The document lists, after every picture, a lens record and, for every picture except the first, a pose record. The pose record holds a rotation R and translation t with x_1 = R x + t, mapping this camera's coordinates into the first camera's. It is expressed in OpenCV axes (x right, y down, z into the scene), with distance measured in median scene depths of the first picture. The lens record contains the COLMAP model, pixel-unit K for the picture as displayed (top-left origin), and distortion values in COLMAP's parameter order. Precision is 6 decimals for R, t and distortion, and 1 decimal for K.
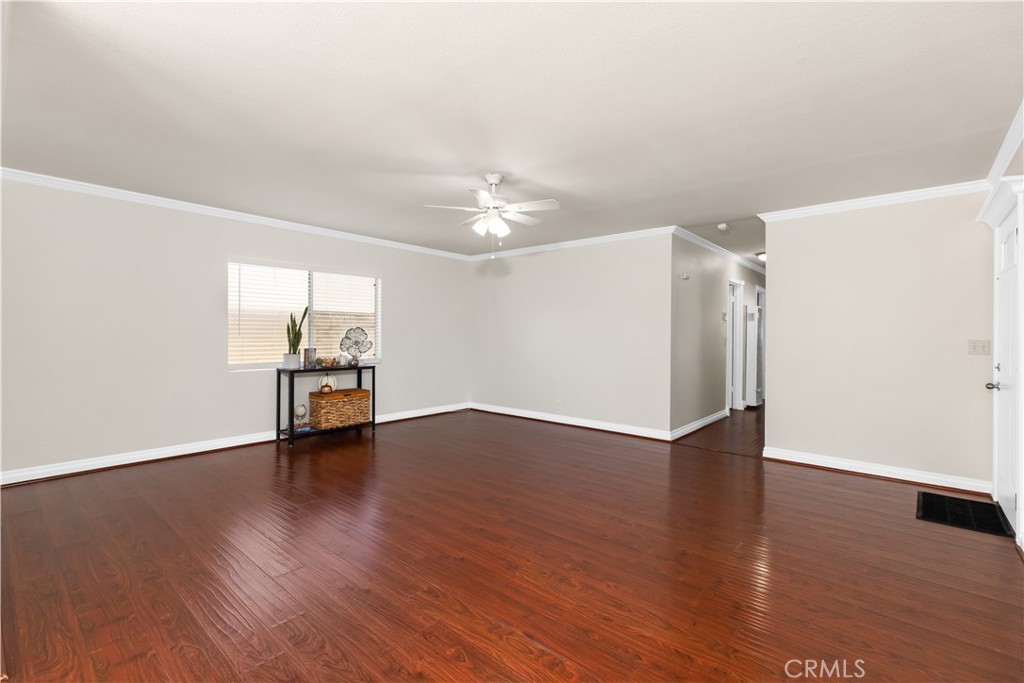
lens RADIAL K [[463.3, 0, 514.6], [0, 463.3, 338.0], [0, 0, 1]] dist [0.022460, 0.000162]
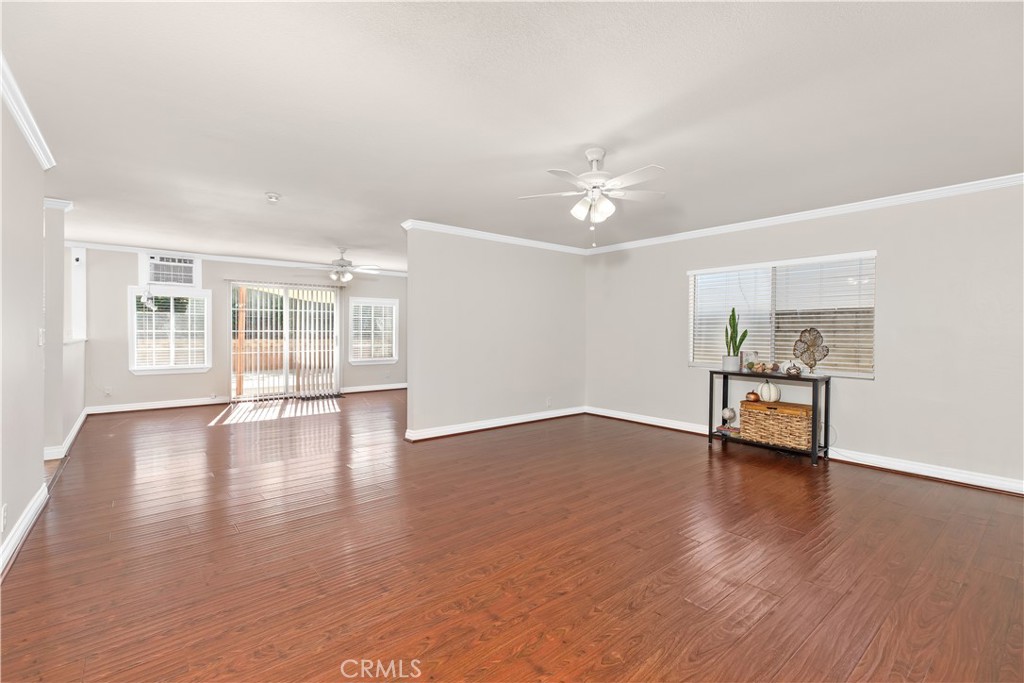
lens RADIAL K [[463.3, 0, 503.0], [0, 463.3, 334.3], [0, 0, 1]] dist [0.022460, 0.000162]
pose [[-0.197510, -0.015111, -0.980184, 0.594927], [-0.017095, 0.999782, -0.011969, 0.007617], [0.980152, 0.014392, -0.197725, 0.713478]]
